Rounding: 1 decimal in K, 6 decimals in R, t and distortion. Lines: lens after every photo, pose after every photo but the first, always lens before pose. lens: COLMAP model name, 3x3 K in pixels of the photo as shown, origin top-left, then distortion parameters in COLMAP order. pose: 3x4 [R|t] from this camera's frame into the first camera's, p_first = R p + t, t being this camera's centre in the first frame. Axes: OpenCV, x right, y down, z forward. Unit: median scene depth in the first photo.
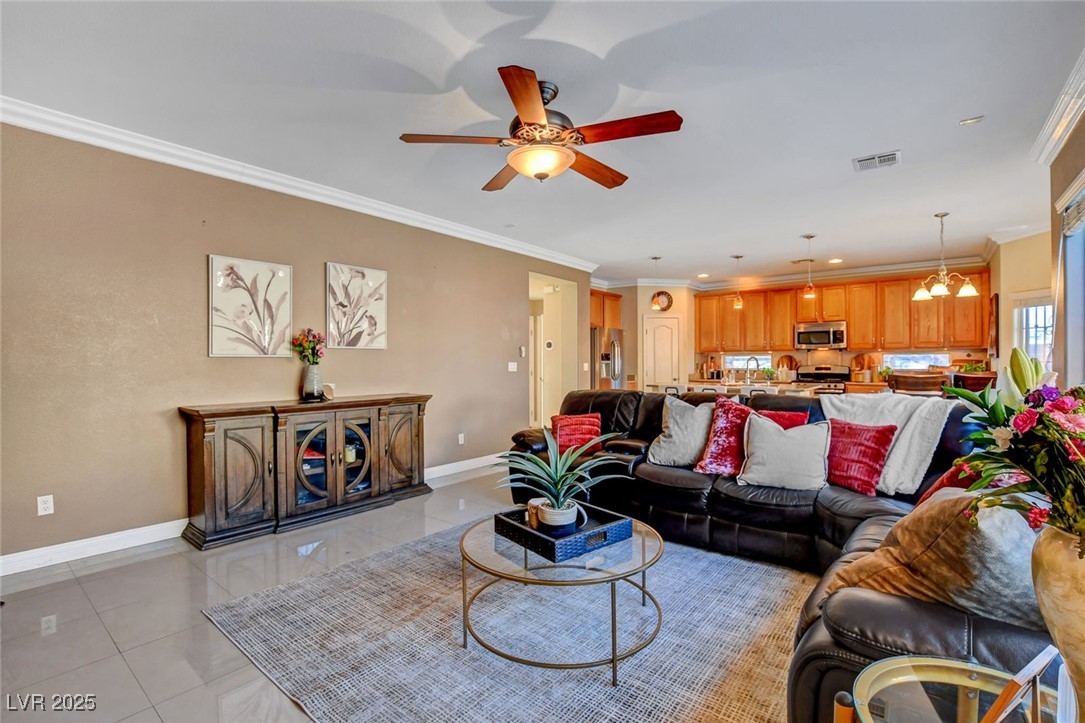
lens RADIAL K [[489.3, 0, 543.7], [0, 489.3, 370.3], [0, 0, 1]] dist [-0.030555, 0.000627]
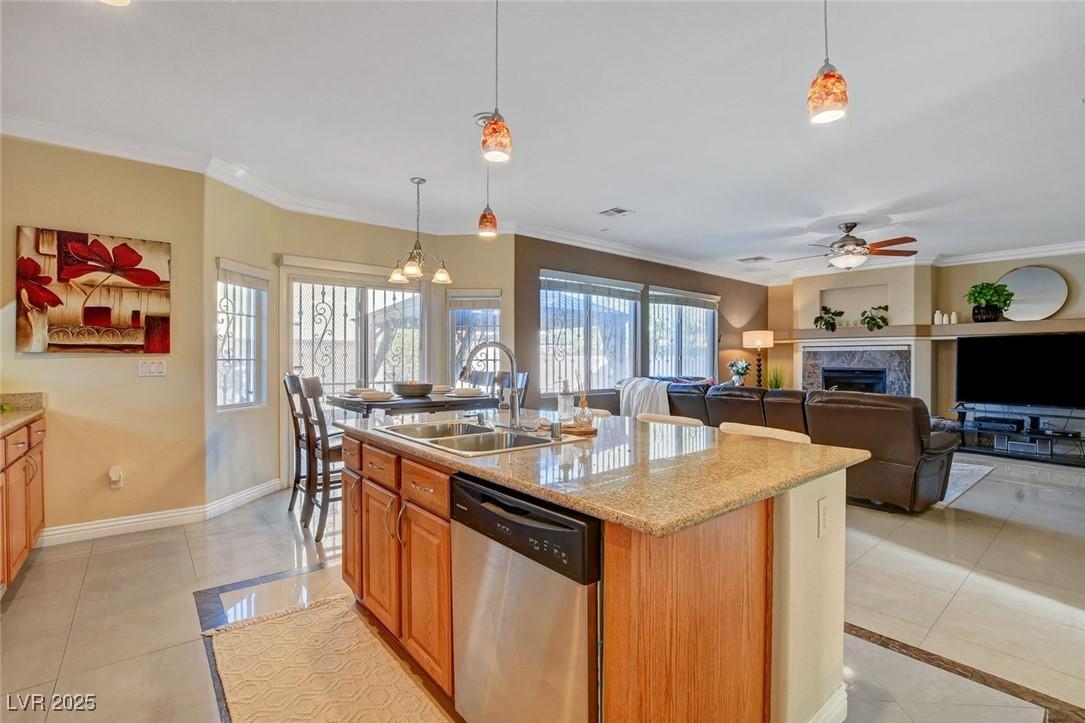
lens RADIAL K [[489.3, 0, 543.7], [0, 489.3, 370.3], [0, 0, 1]] dist [-0.030555, 0.000627]
pose [[-0.977985, -0.004706, 0.208620, 0.279506], [0.003128, 0.999303, 0.037206, -0.019161], [-0.208650, 0.037039, -0.977289, 1.119859]]
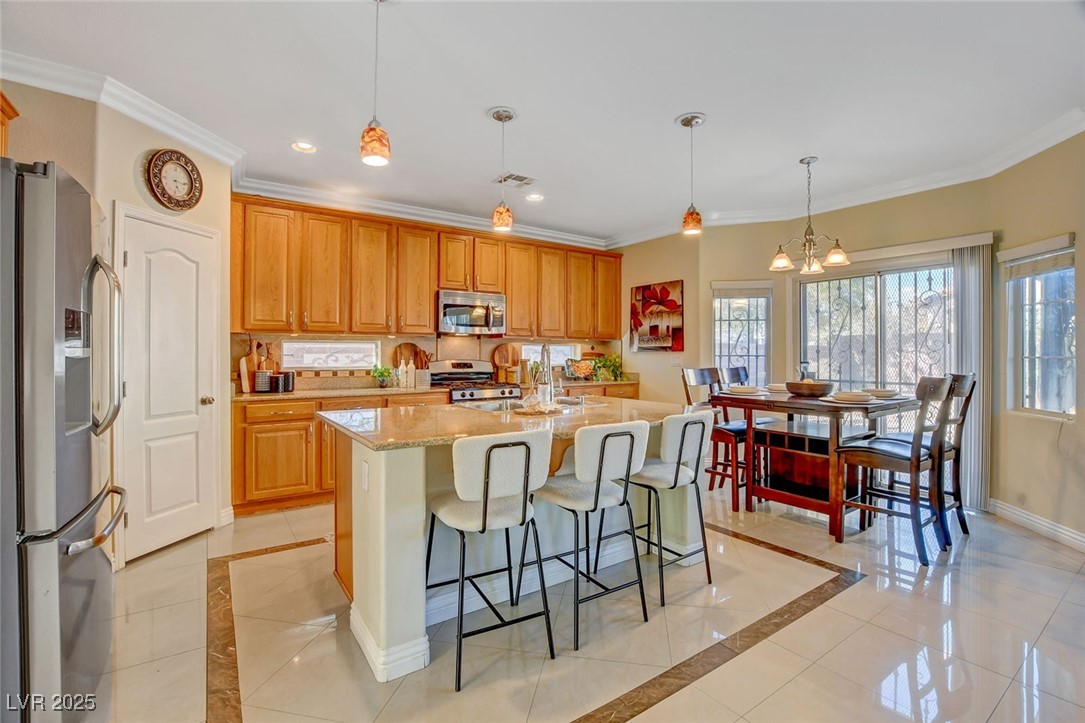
lens RADIAL K [[486.9, 0, 539.6], [0, 486.9, 357.3], [0, 0, 1]] dist [-0.039119, 0.000103]
pose [[0.288935, -0.001743, 0.957347, -0.007129], [0.012179, 0.999924, -0.001855, -0.012348], [-0.957271, 0.012196, 0.288934, 0.748814]]
